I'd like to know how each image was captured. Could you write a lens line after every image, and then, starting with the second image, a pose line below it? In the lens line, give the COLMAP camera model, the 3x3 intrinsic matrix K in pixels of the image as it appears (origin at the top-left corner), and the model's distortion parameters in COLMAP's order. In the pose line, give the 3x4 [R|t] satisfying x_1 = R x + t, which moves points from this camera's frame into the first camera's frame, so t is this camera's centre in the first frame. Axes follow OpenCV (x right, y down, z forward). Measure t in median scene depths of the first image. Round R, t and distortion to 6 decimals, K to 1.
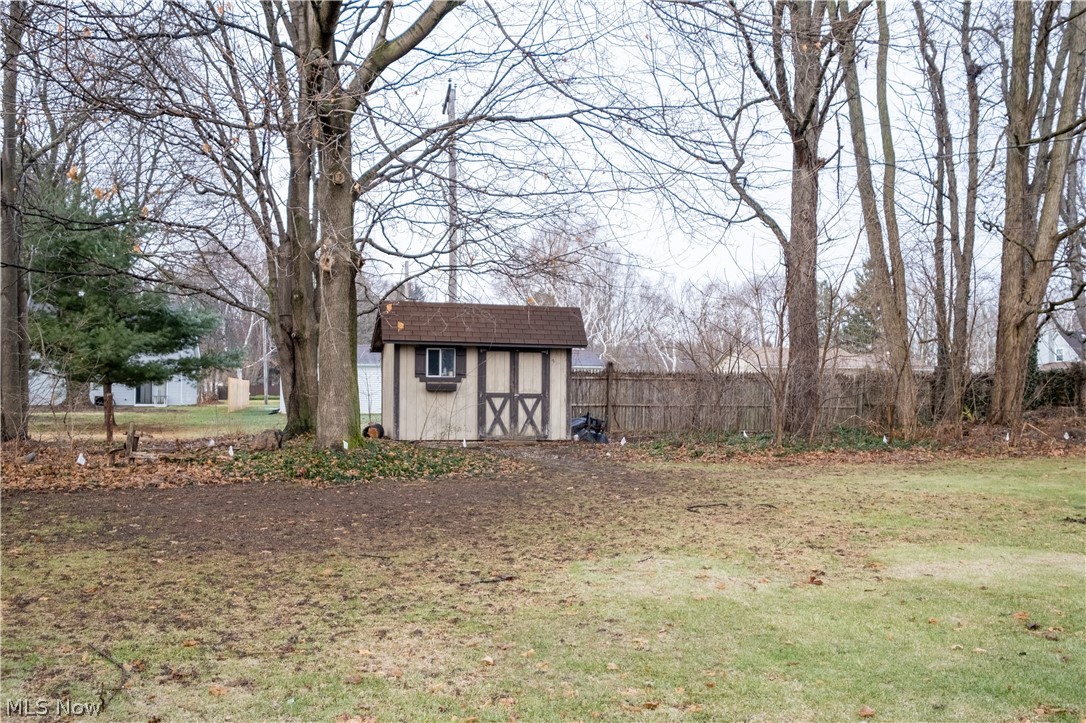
lens RADIAL K [[900.4, 0, 542.7], [0, 900.4, 366.0], [0, 0, 1]] dist [0.004411, 0.000961]
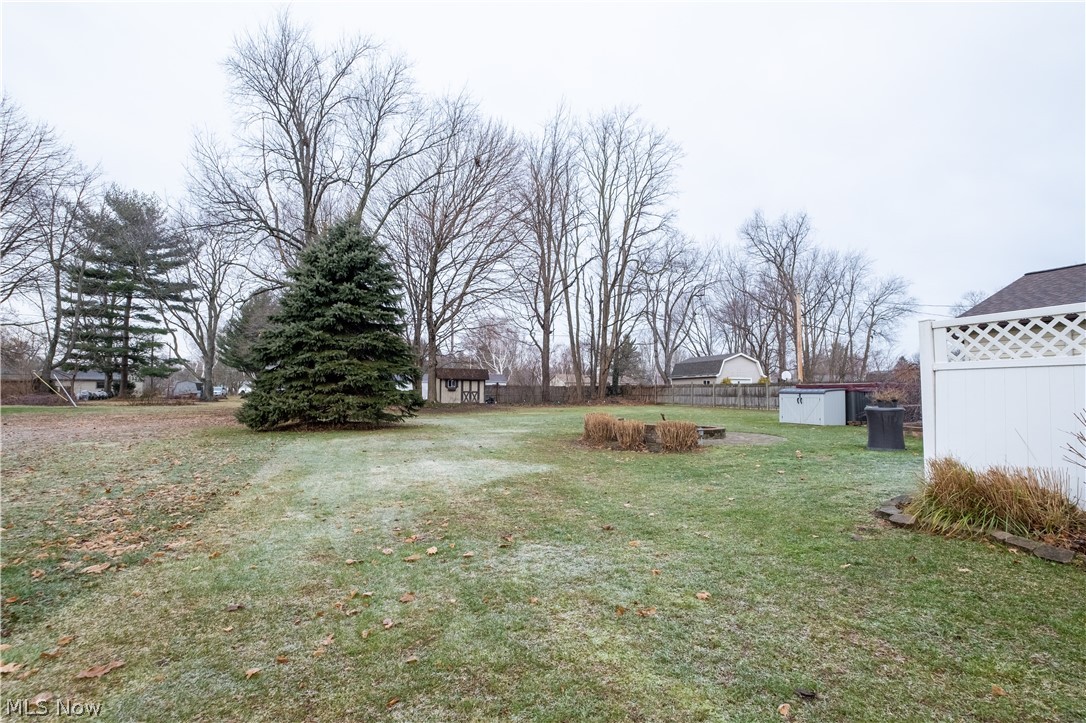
lens RADIAL K [[473.3, 0, 541.5], [0, 473.3, 367.2], [0, 0, 1]] dist [0.001502, -0.000772]
pose [[0.996037, 0.003369, 0.088873, 0.094364], [-0.000975, 0.999636, -0.026961, -0.020011], [-0.088932, 0.026767, 0.995678, -1.111075]]
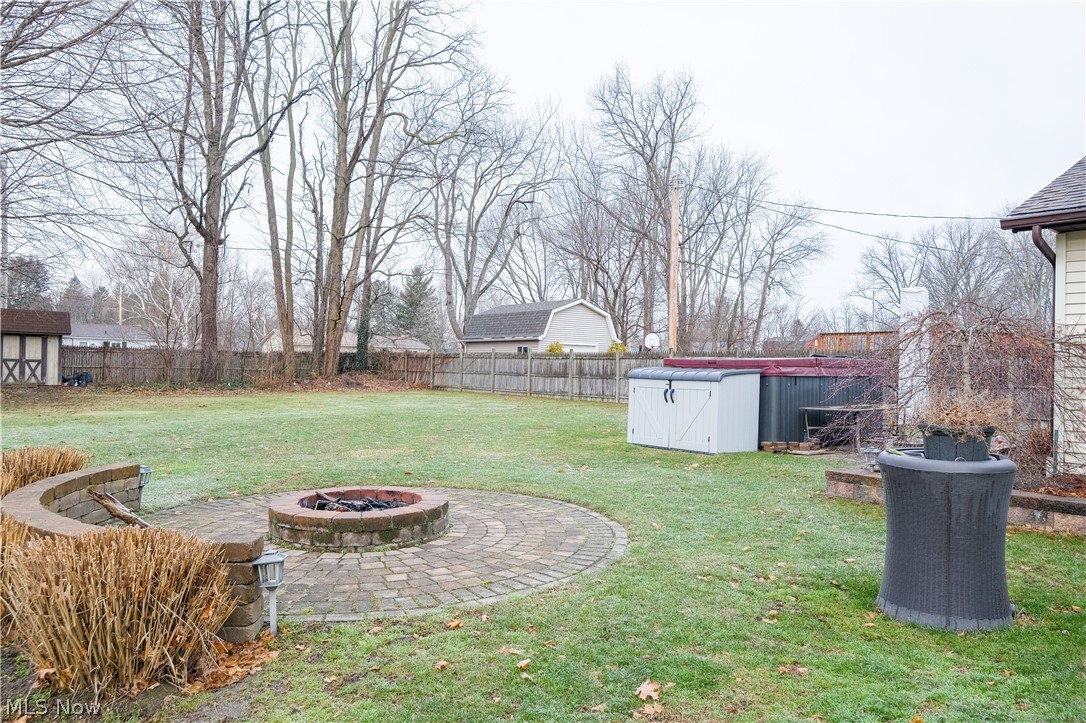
lens RADIAL K [[782.3, 0, 547.3], [0, 782.3, 358.9], [0, 0, 1]] dist [0.004499, 0.003409]
pose [[0.908550, 0.014834, 0.417513, 0.264570], [-0.023665, 0.999592, 0.015983, -0.019833], [-0.417106, -0.024402, 0.908530, -0.856746]]
